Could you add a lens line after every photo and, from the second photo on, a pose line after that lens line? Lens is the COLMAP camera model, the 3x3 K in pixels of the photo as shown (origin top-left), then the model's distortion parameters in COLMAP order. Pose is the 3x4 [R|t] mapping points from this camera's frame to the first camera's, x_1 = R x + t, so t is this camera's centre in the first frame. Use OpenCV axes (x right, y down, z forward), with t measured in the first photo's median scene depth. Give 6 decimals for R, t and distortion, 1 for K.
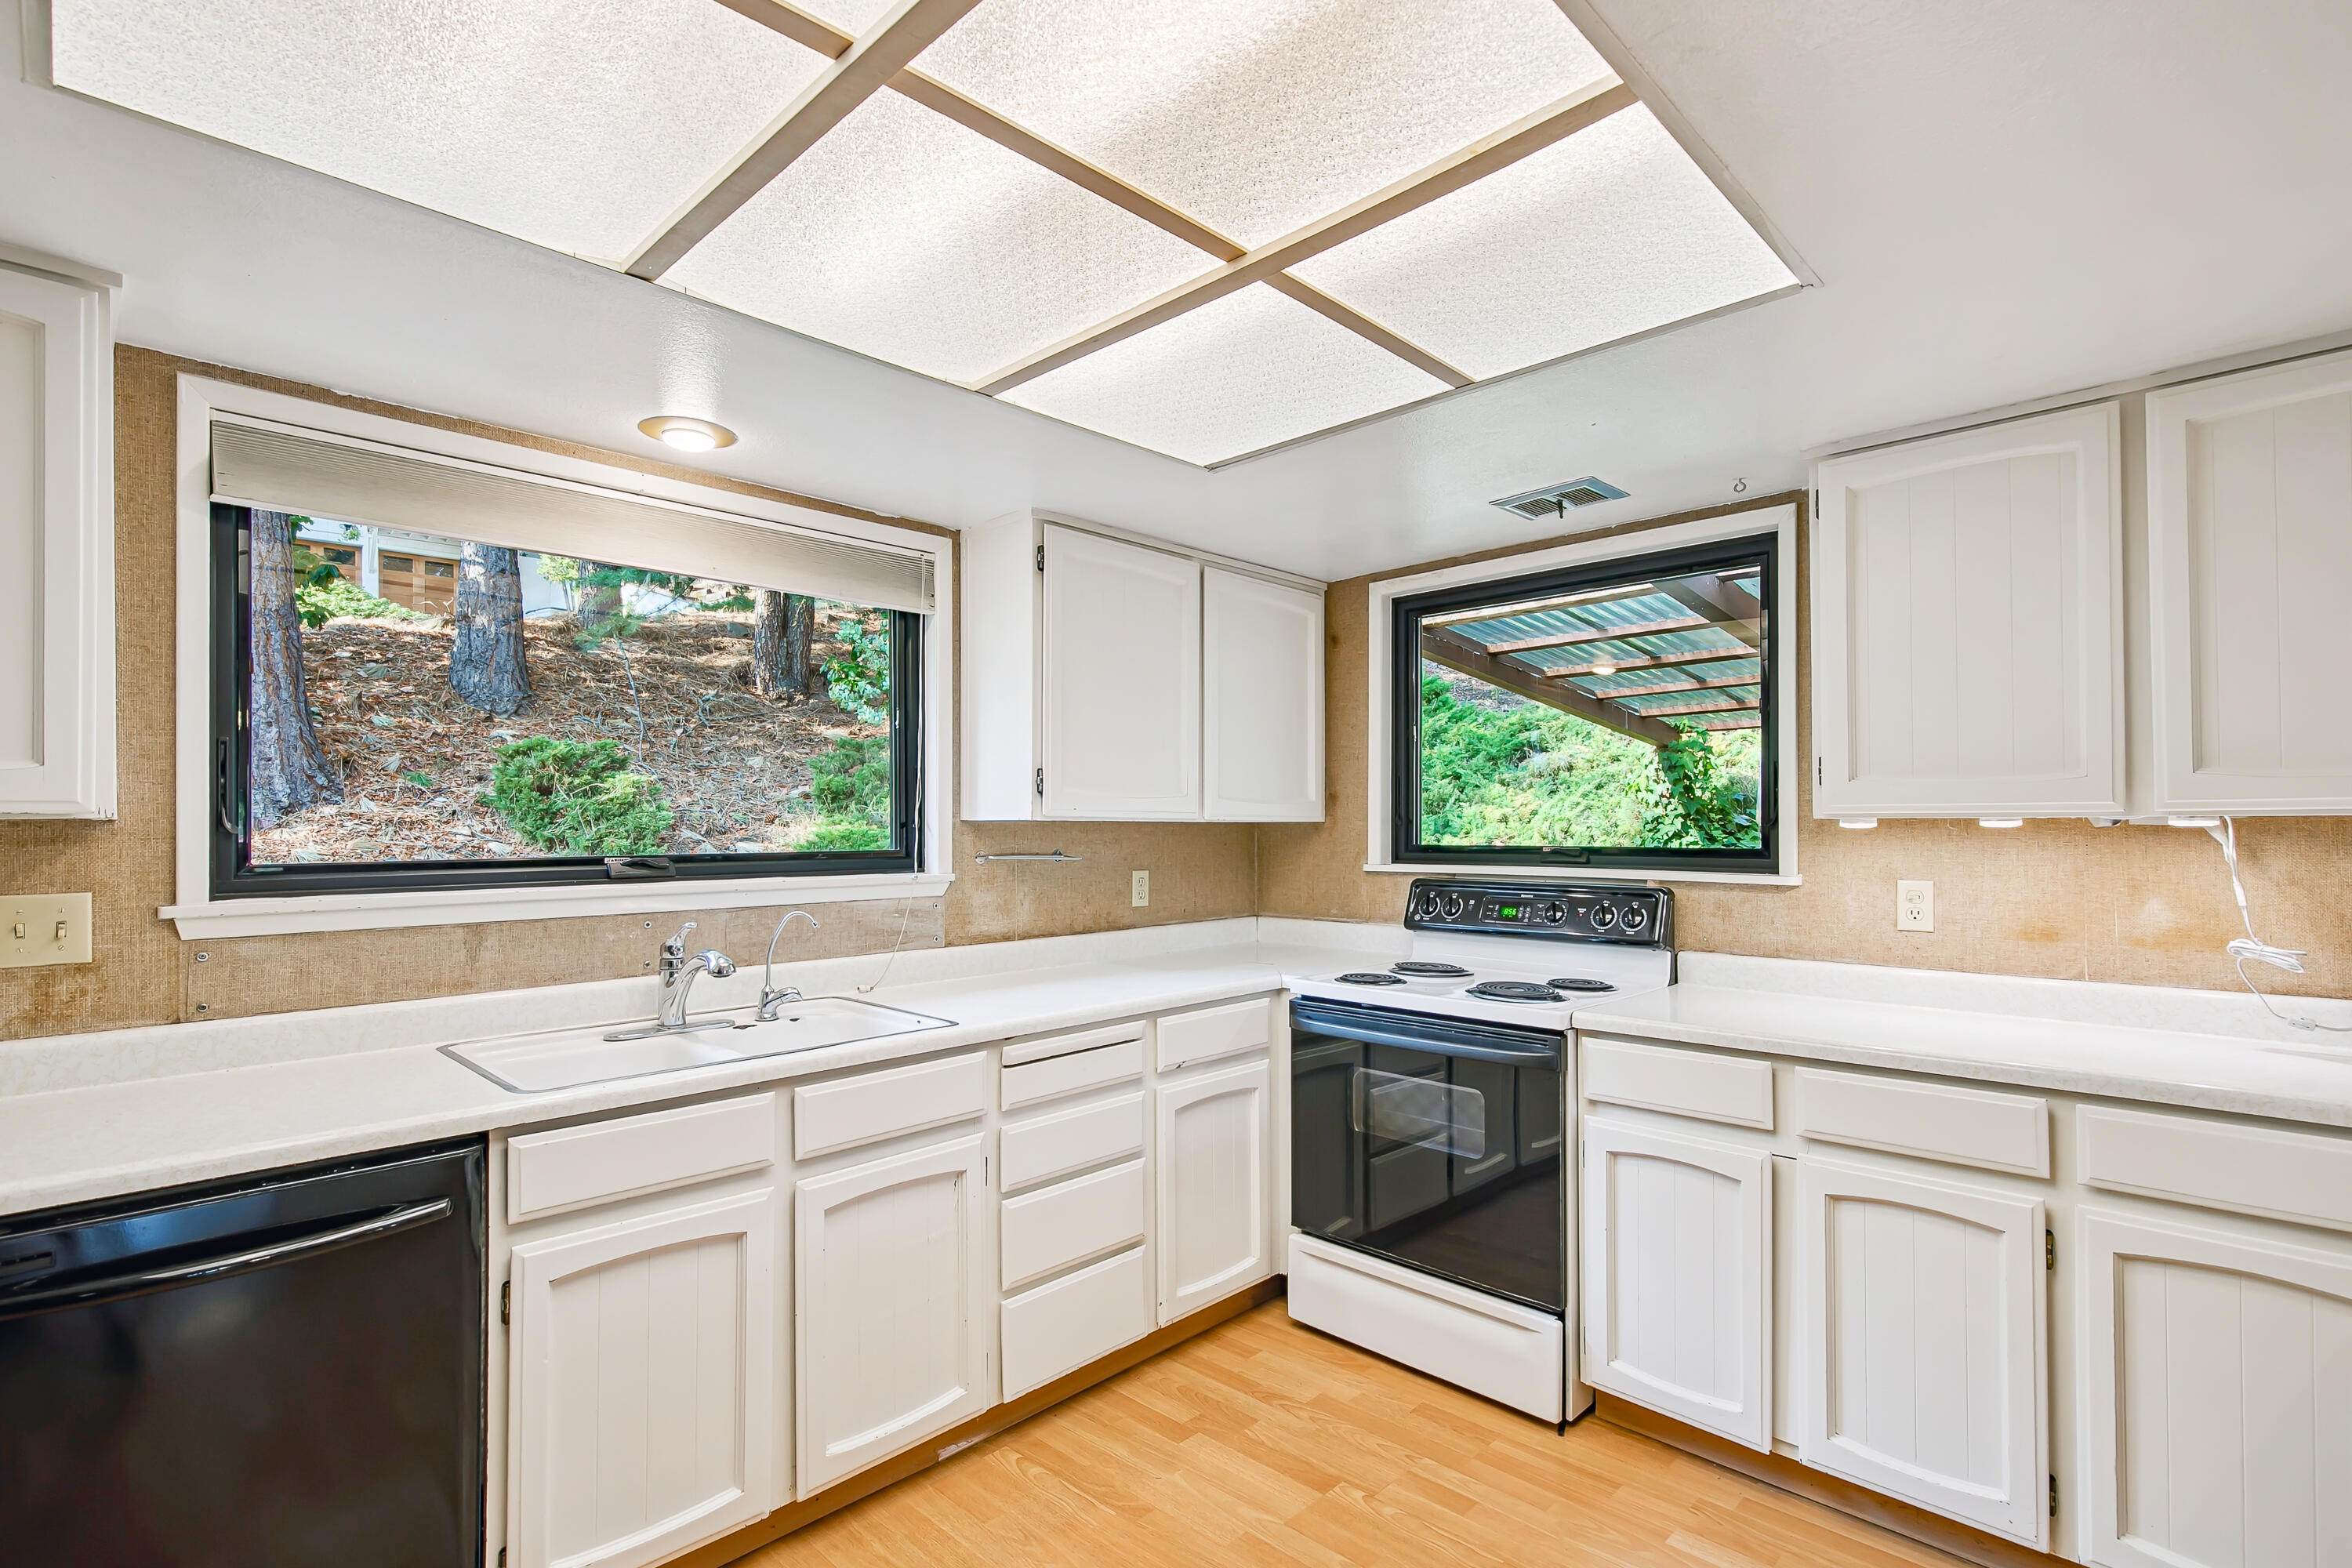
lens RADIAL K [[1118.1, 0, 1185.0], [0, 1118.1, 779.7], [0, 0, 1]] dist [0.015582, -0.003919]
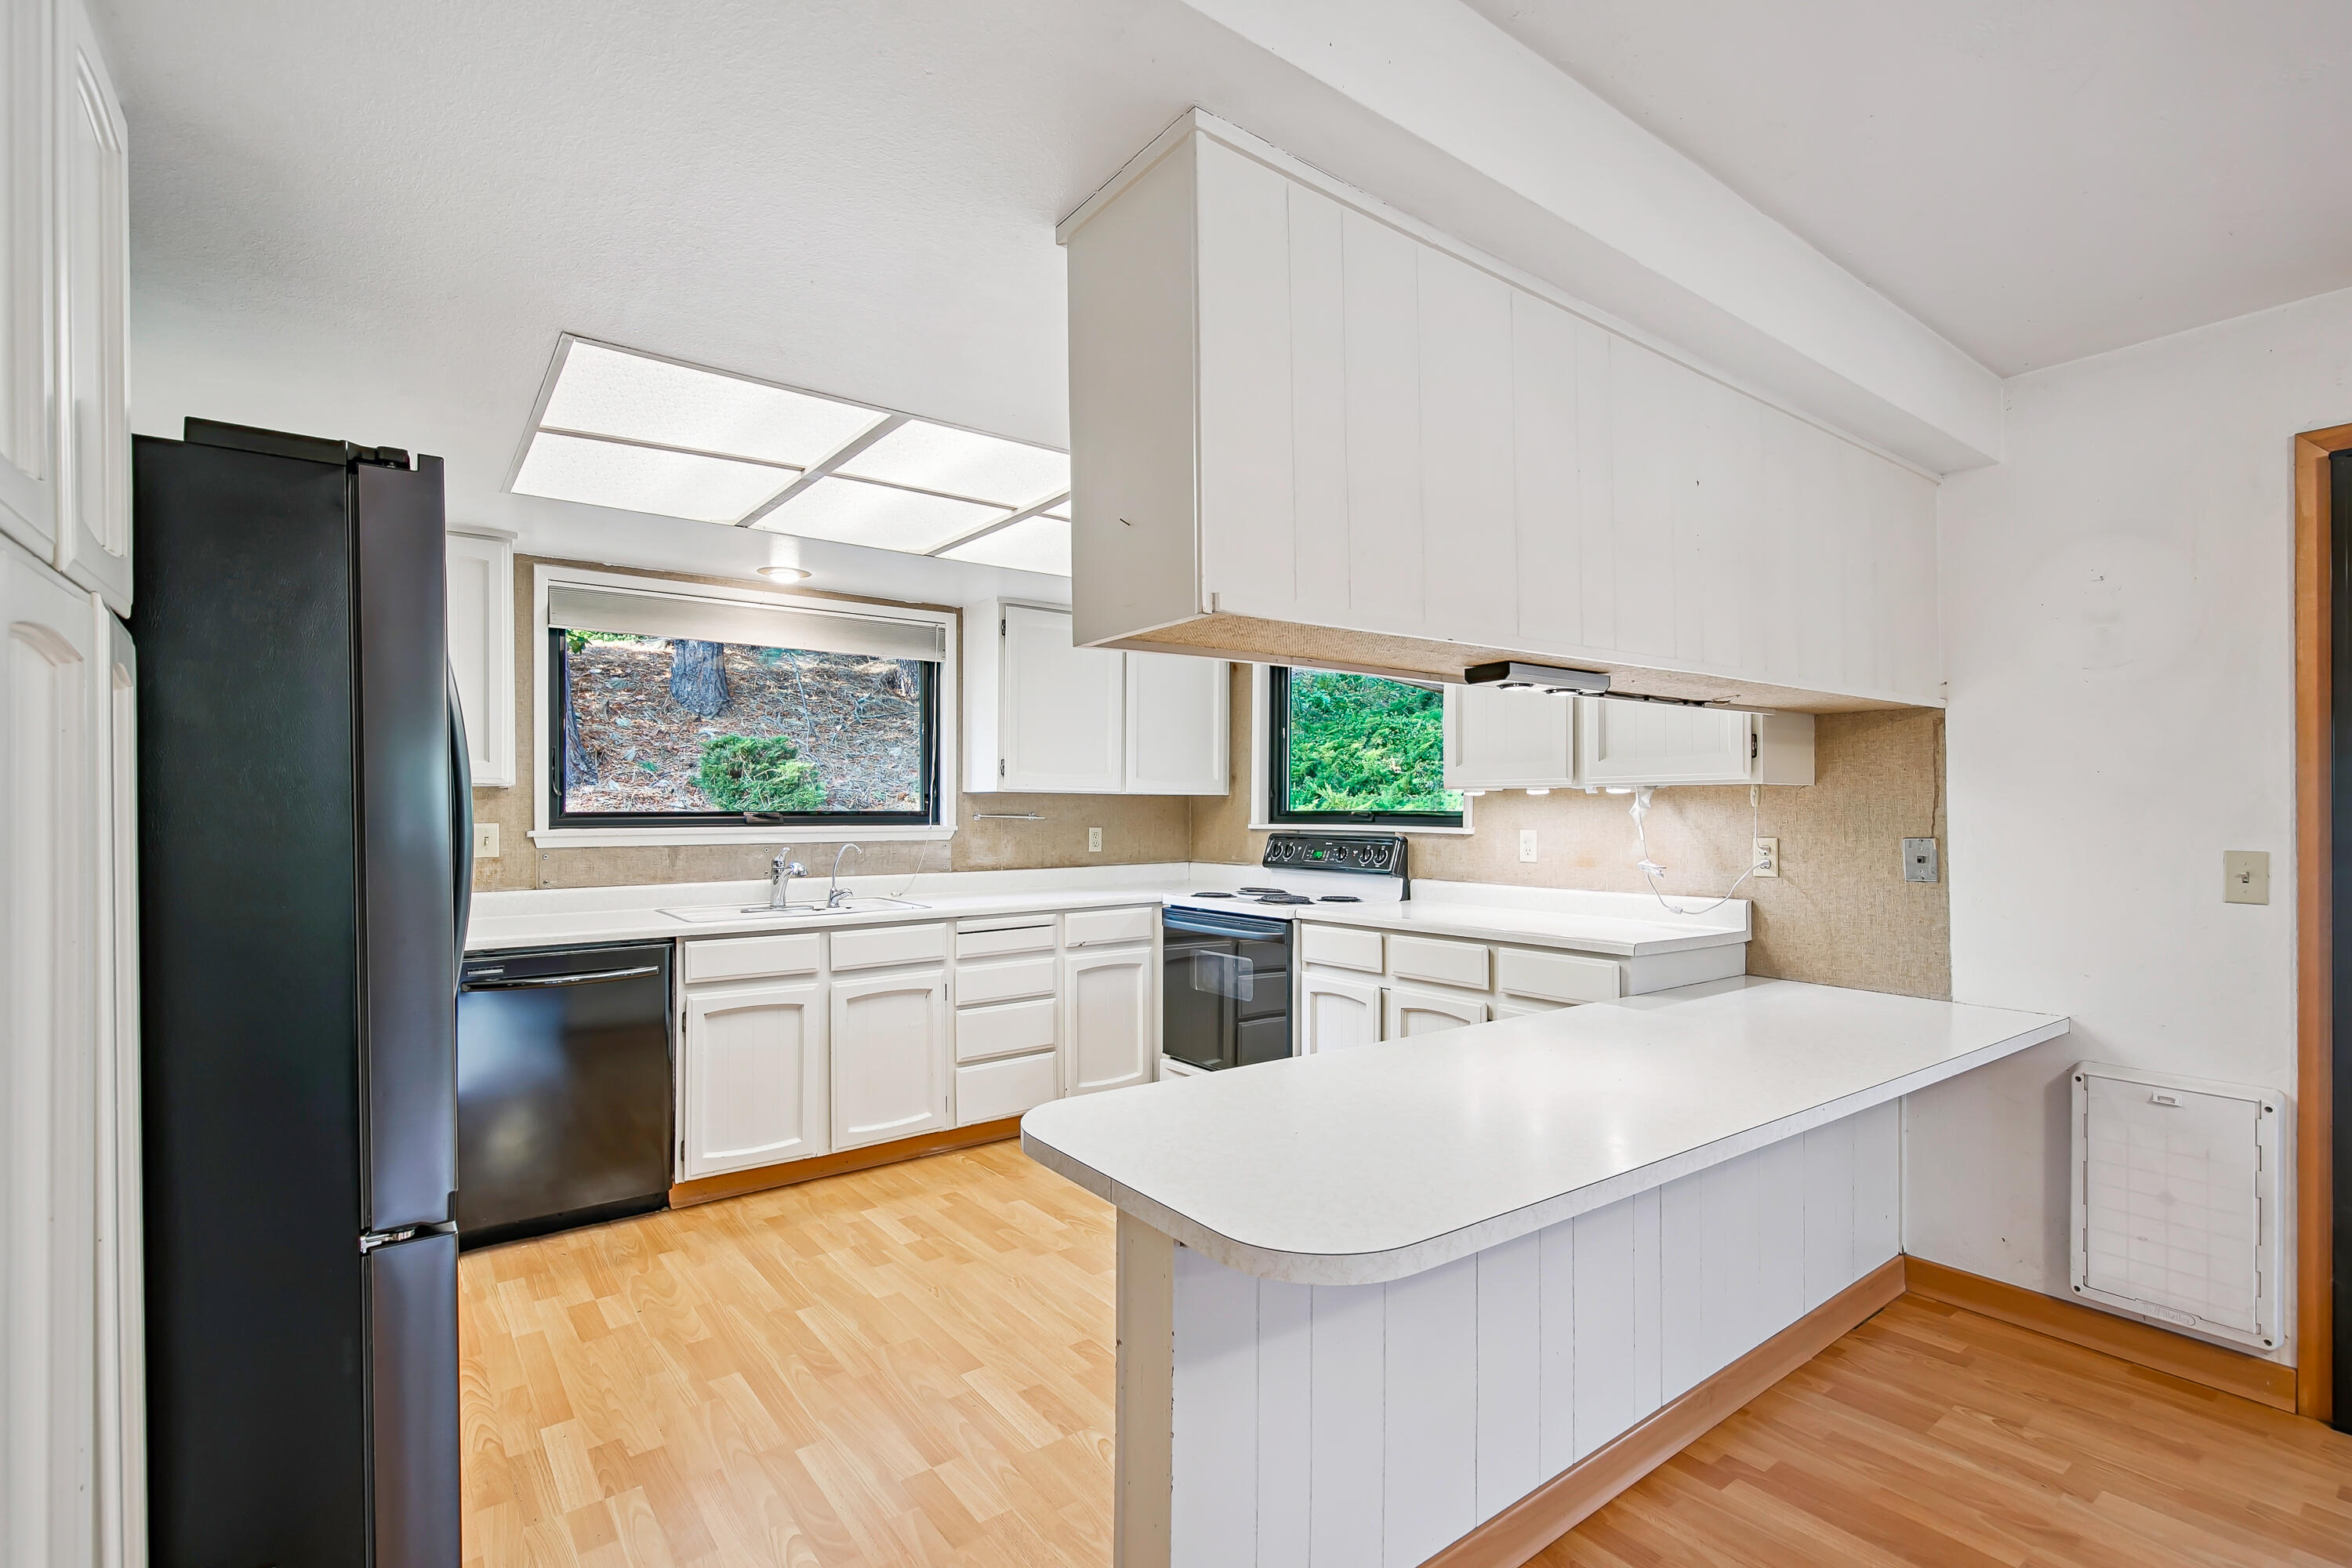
lens RADIAL K [[1118.1, 0, 1185.0], [0, 1118.1, 779.7], [0, 0, 1]] dist [0.015582, -0.003919]
pose [[0.988183, -0.000766, -0.153277, 0.359270], [0.002858, 0.999906, 0.013425, -0.001250], [0.153253, -0.013704, 0.988092, -0.514736]]
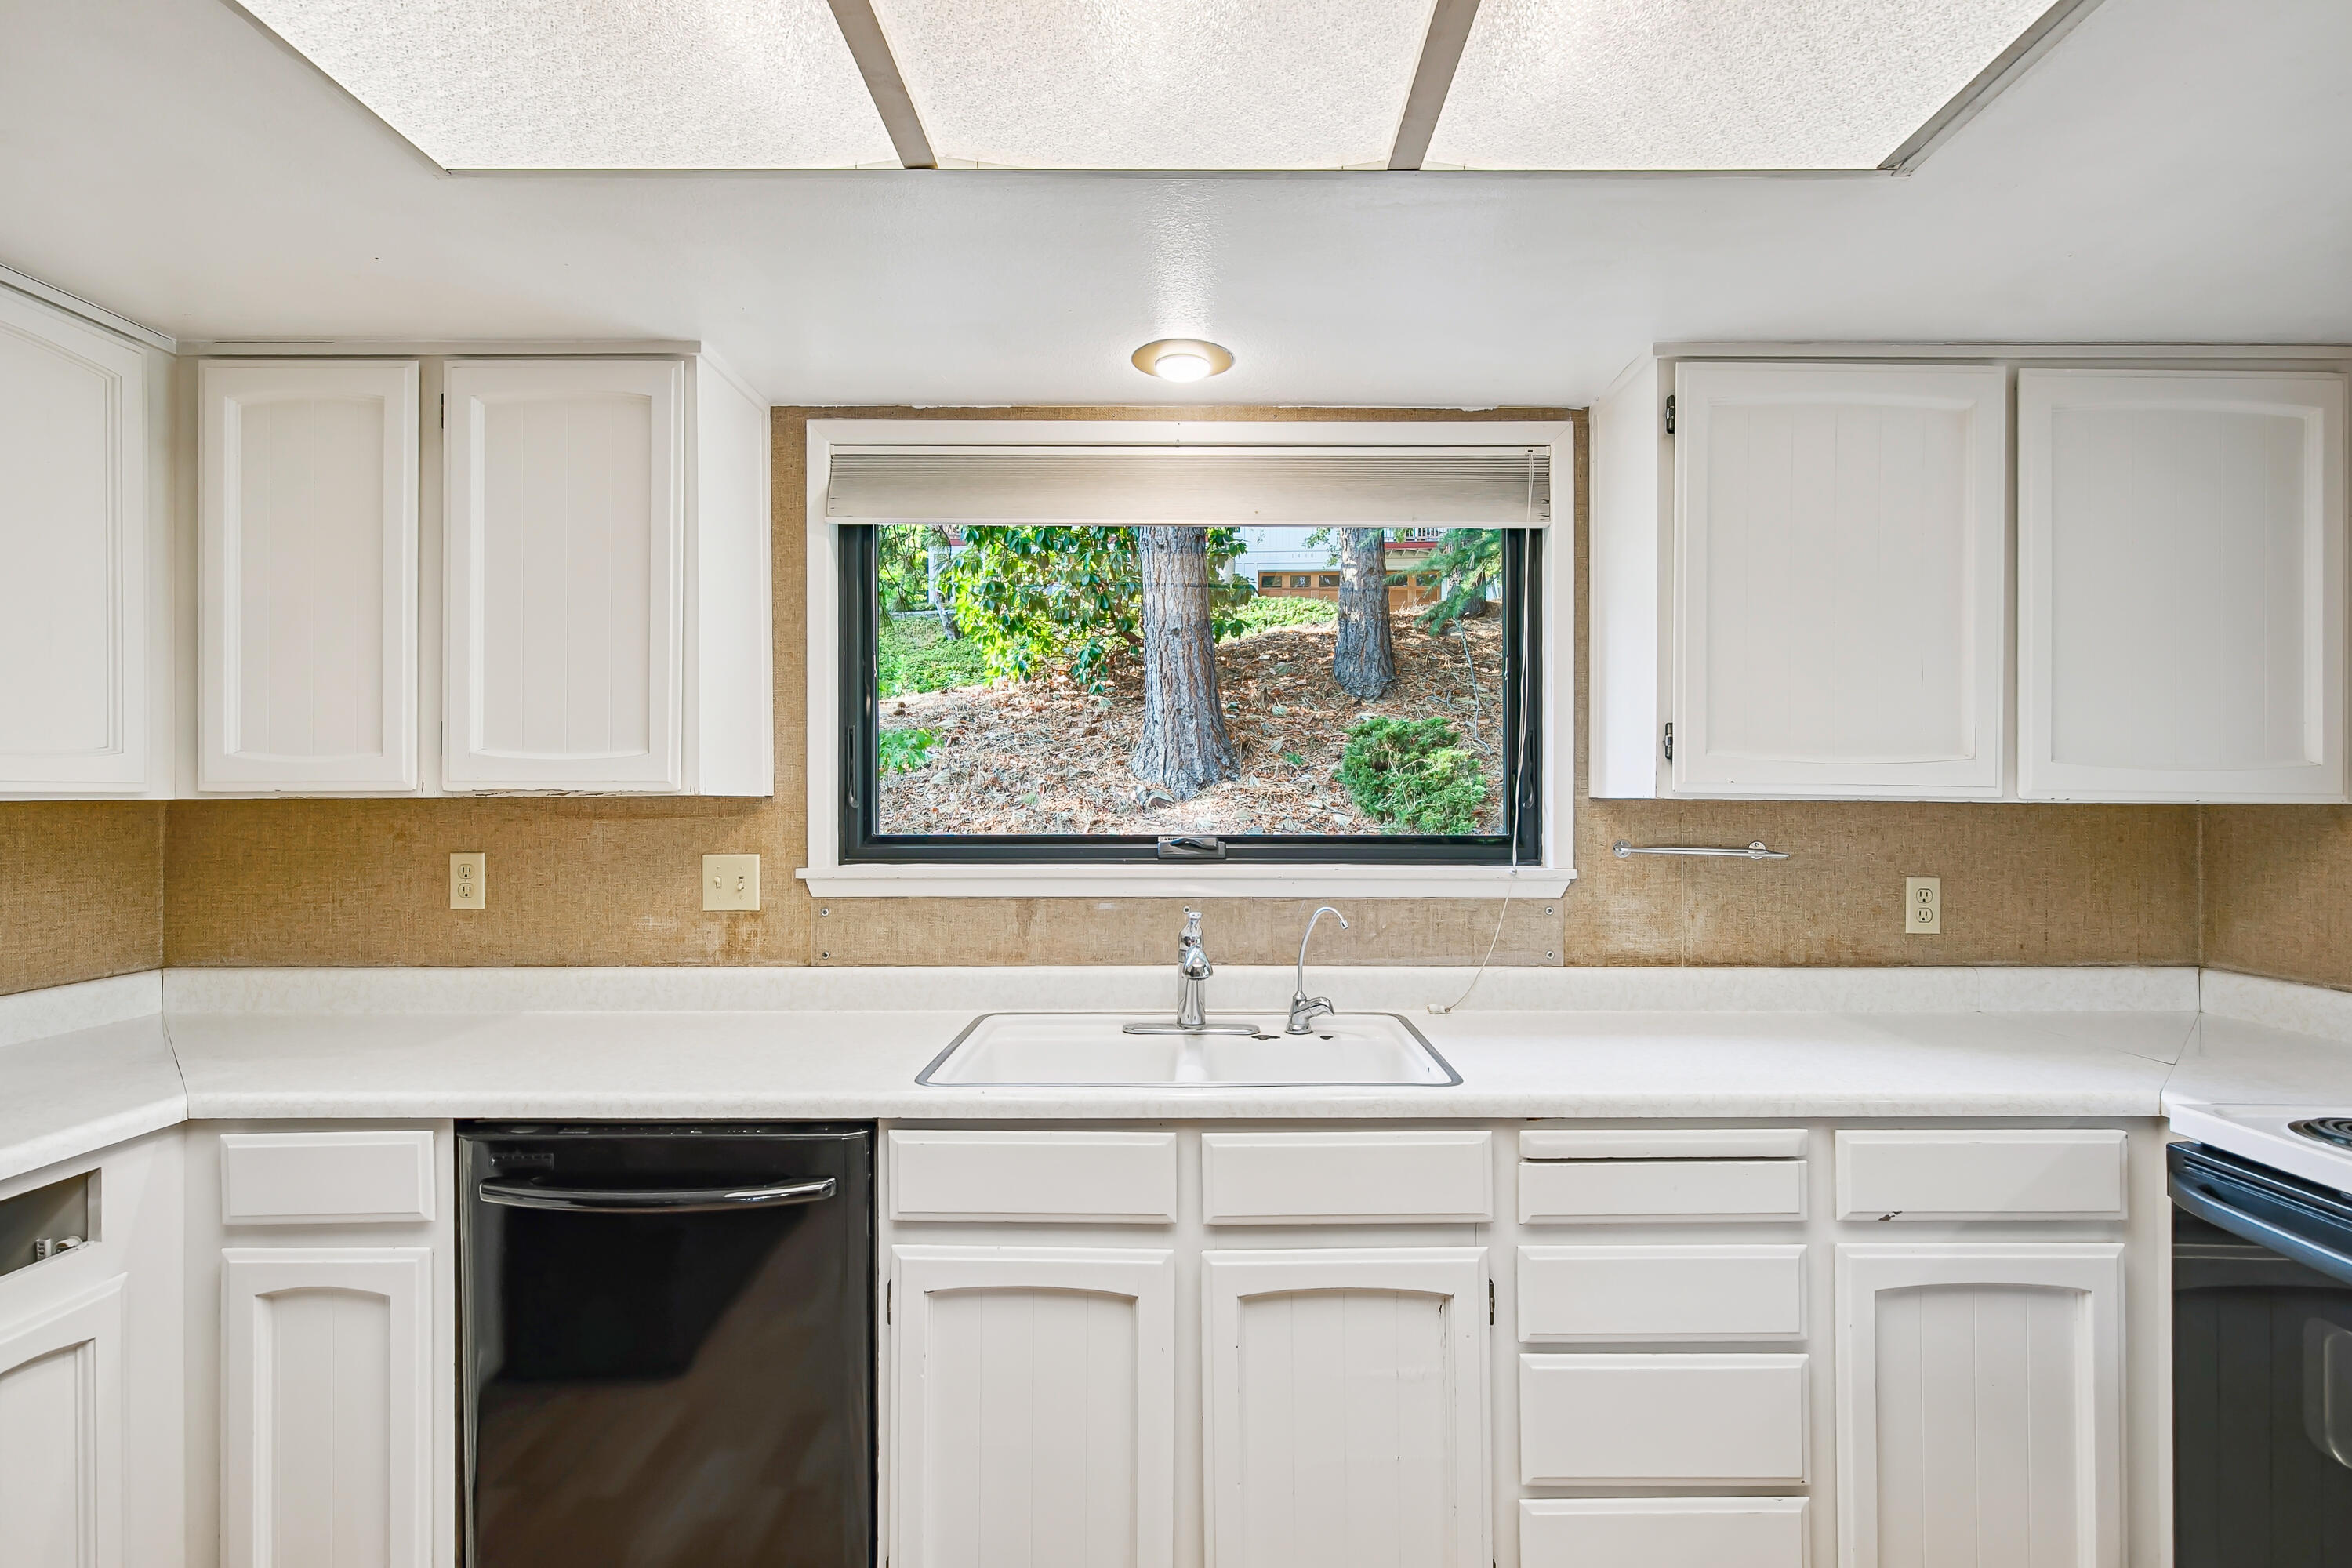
lens RADIAL K [[1118.1, 0, 1185.0], [0, 1118.1, 779.7], [0, 0, 1]] dist [0.015582, -0.003919]
pose [[0.695422, -0.007505, -0.718563, 0.153234], [0.024198, 0.999623, 0.012978, 0.008201], [0.718194, -0.026413, 0.695341, 0.303325]]
